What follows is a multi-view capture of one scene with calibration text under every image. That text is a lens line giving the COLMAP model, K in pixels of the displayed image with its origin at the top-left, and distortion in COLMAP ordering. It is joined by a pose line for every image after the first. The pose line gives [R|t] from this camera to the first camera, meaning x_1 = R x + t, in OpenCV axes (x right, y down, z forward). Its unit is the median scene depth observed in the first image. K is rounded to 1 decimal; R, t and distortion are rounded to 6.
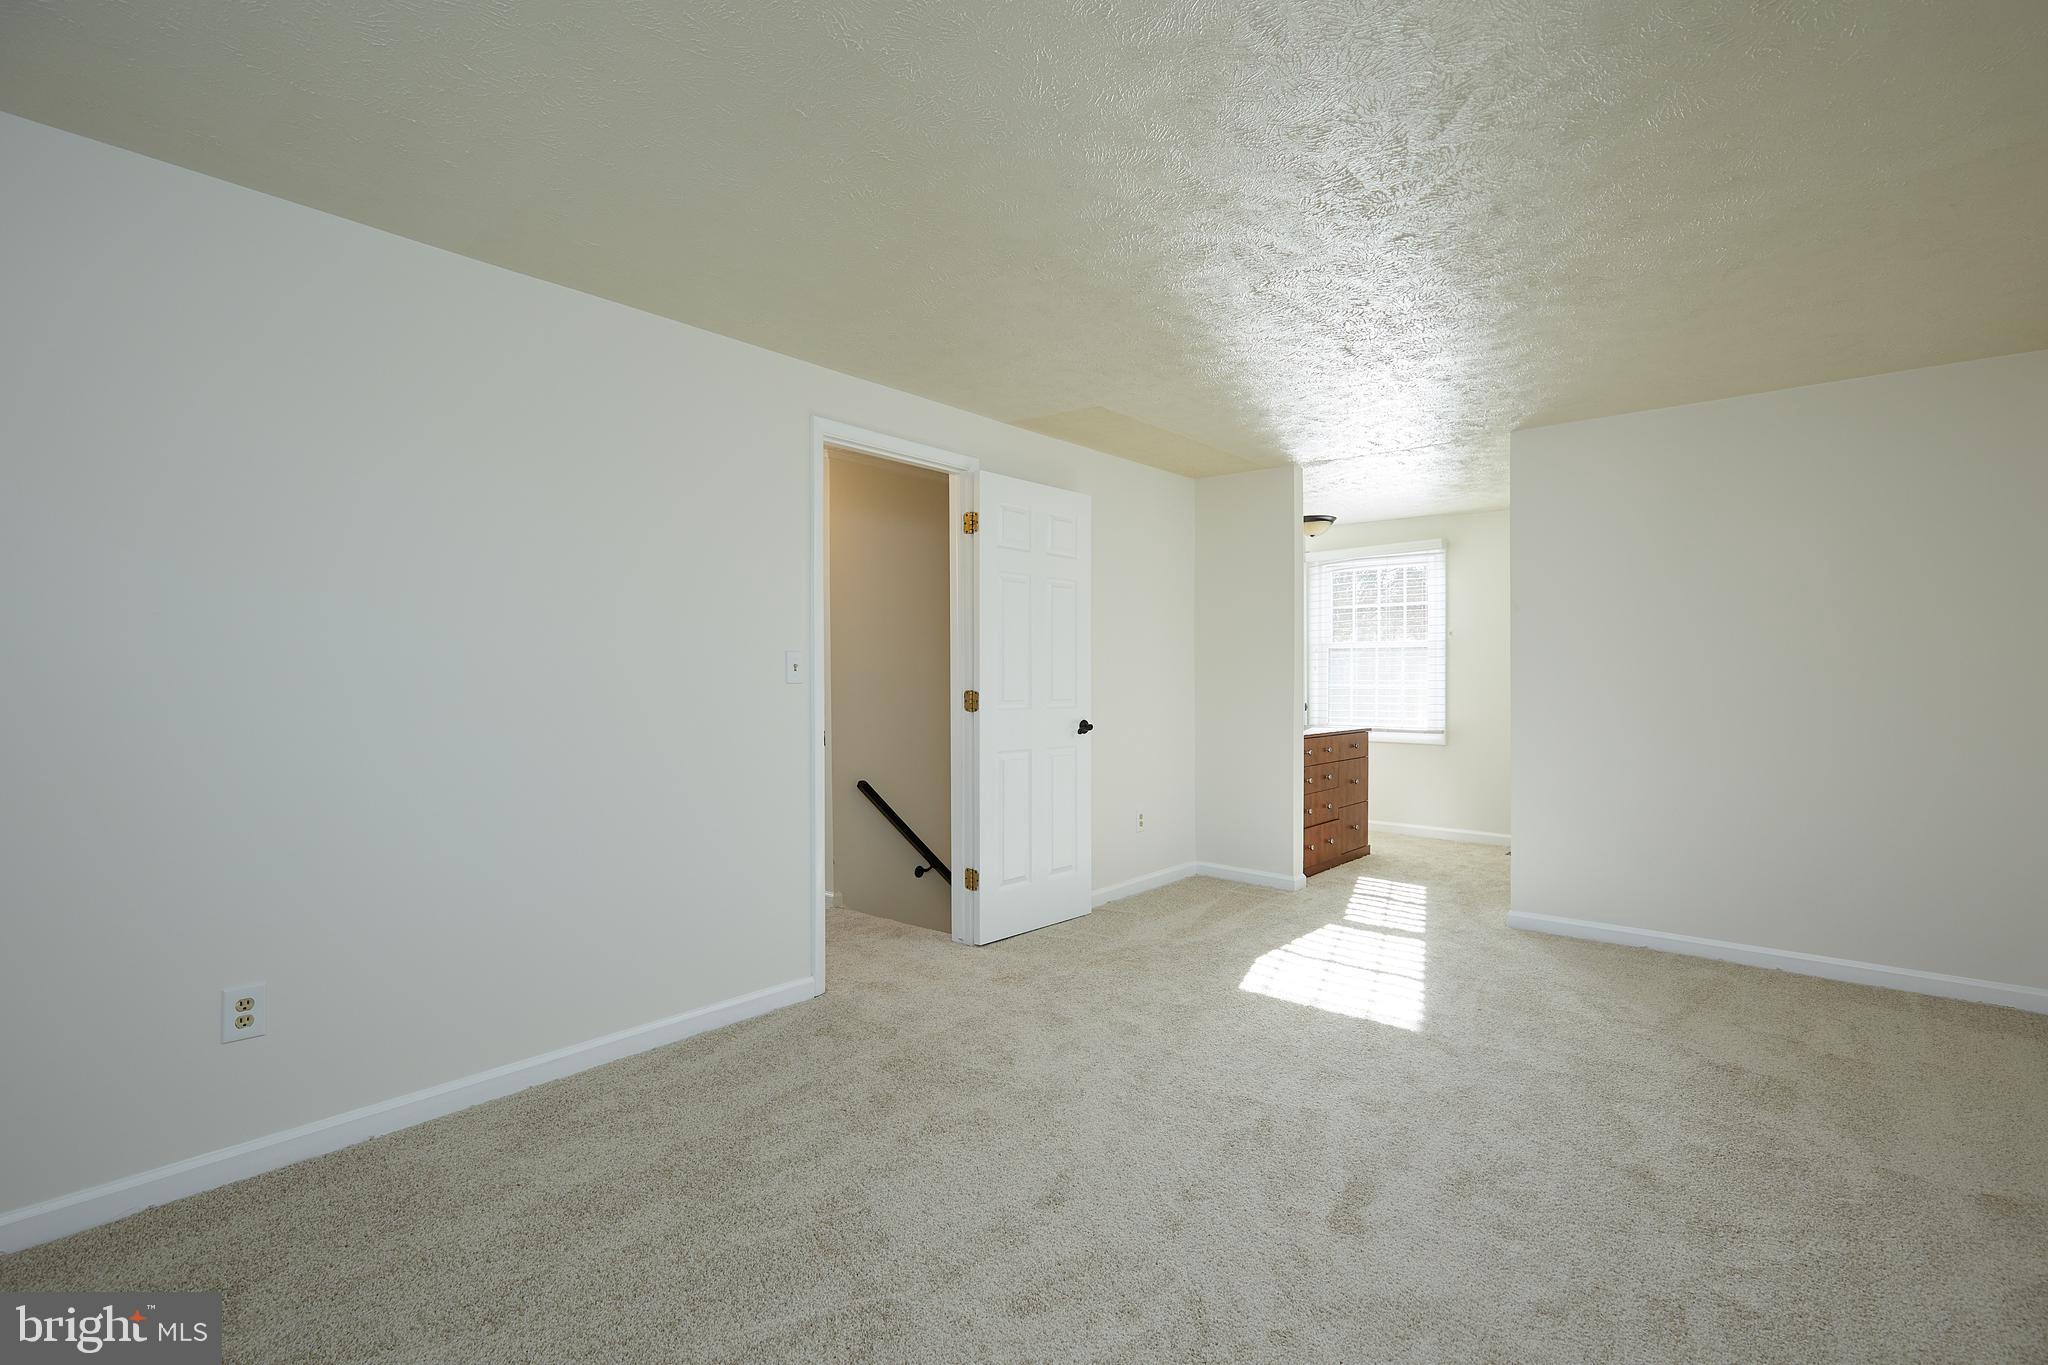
lens RADIAL K [[938.4, 0, 1040.8], [0, 938.4, 678.9], [0, 0, 1]] dist [-0.004463, -0.000377]
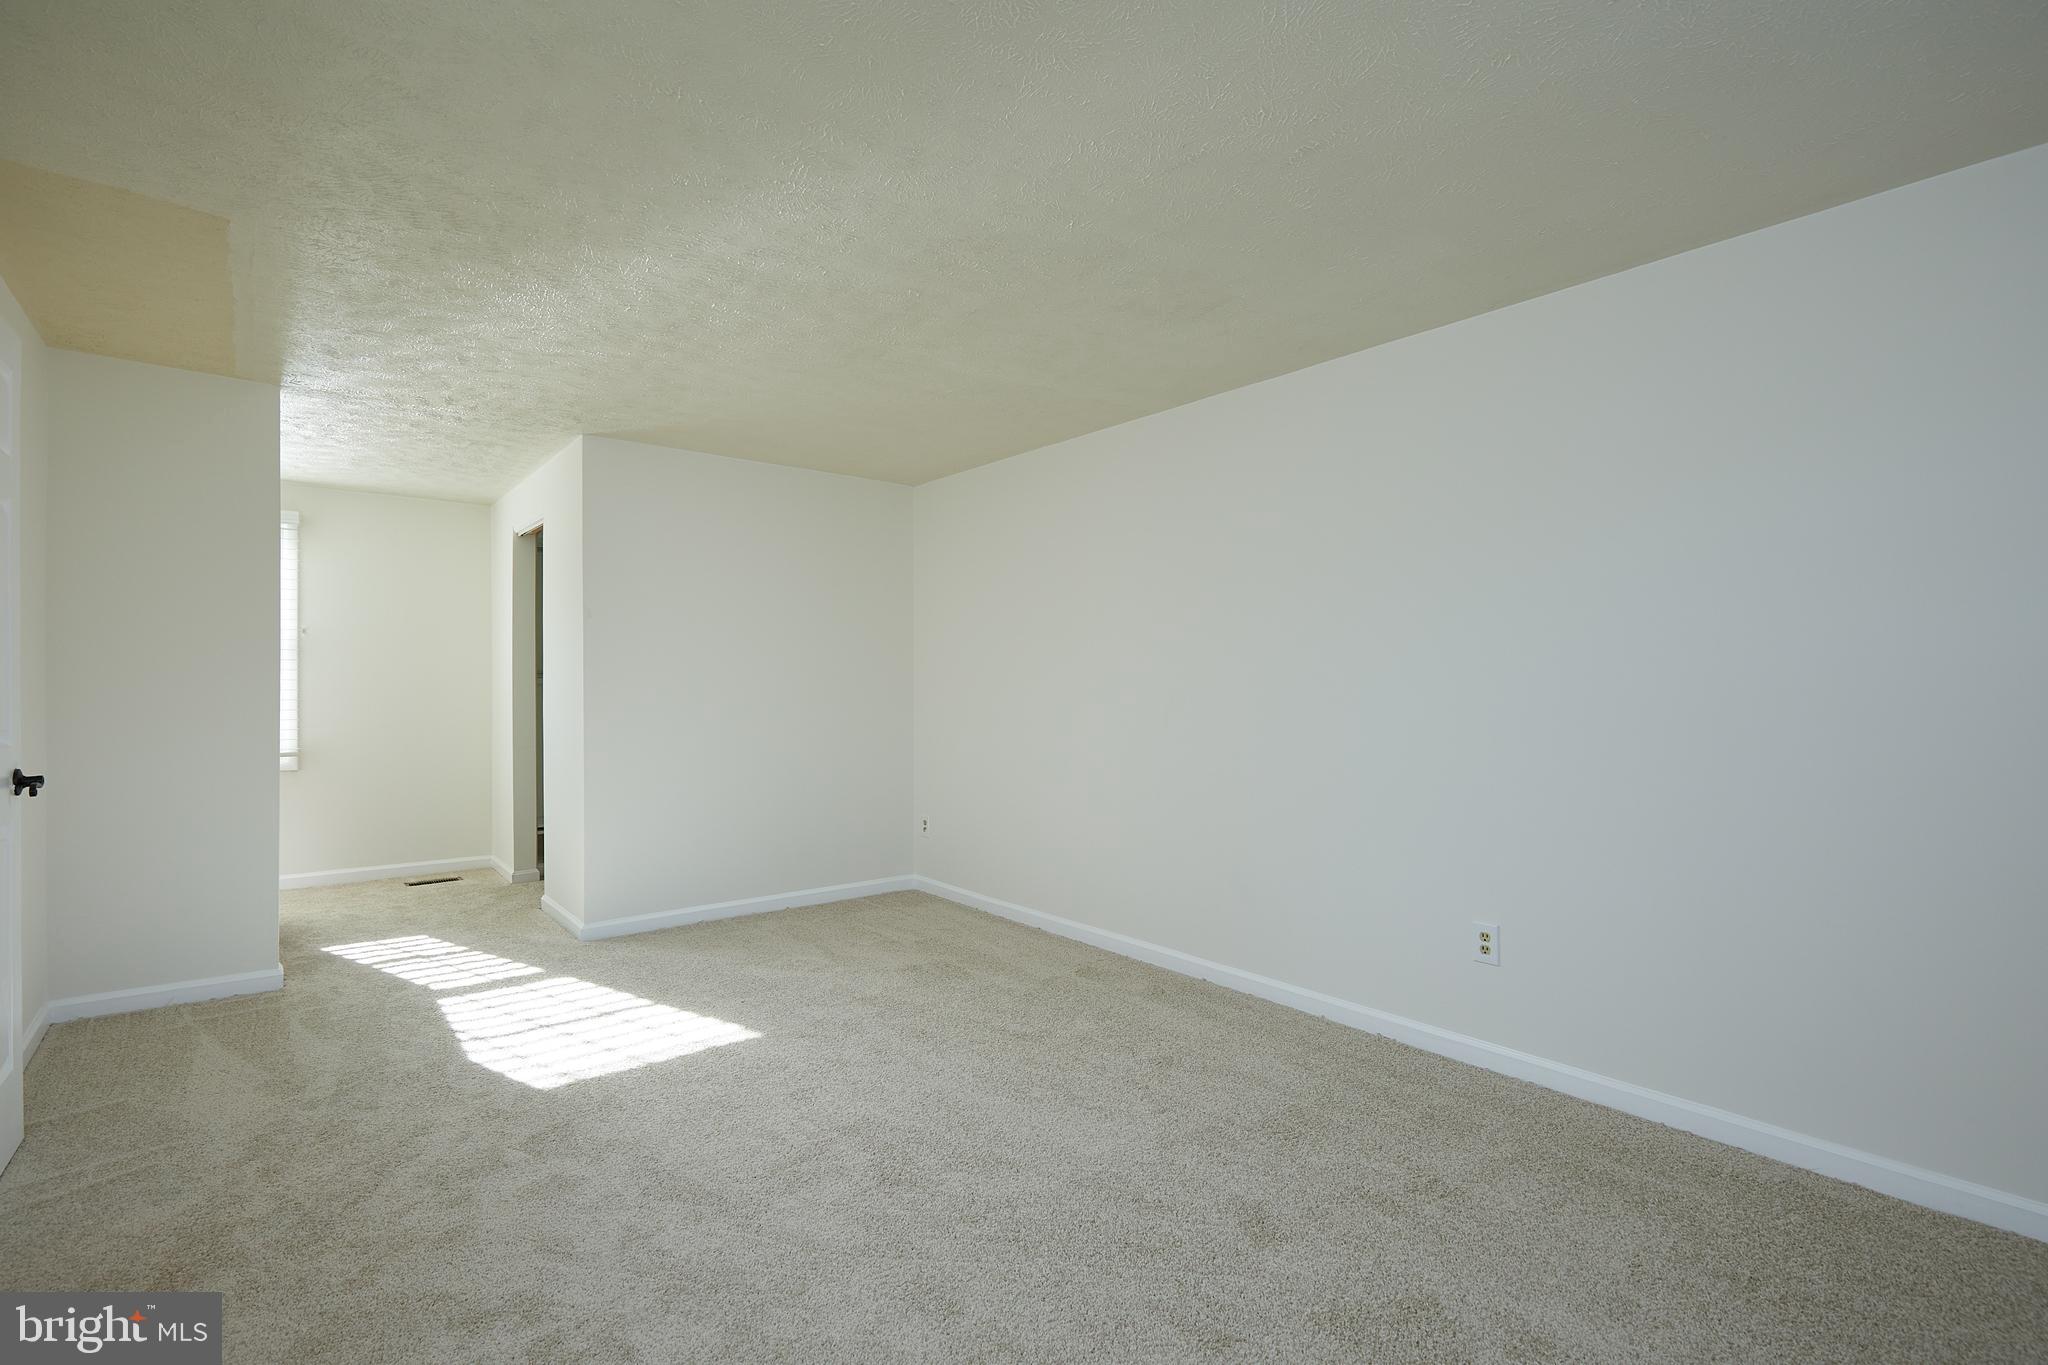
lens RADIAL K [[938.4, 0, 1040.3], [0, 938.4, 683.9], [0, 0, 1]] dist [-0.004463, -0.000377]
pose [[0.167764, -0.000967, 0.985827, -0.427885], [0.003066, 0.999995, 0.000459, -0.001520], [-0.985822, 0.002945, 0.167767, 0.419273]]
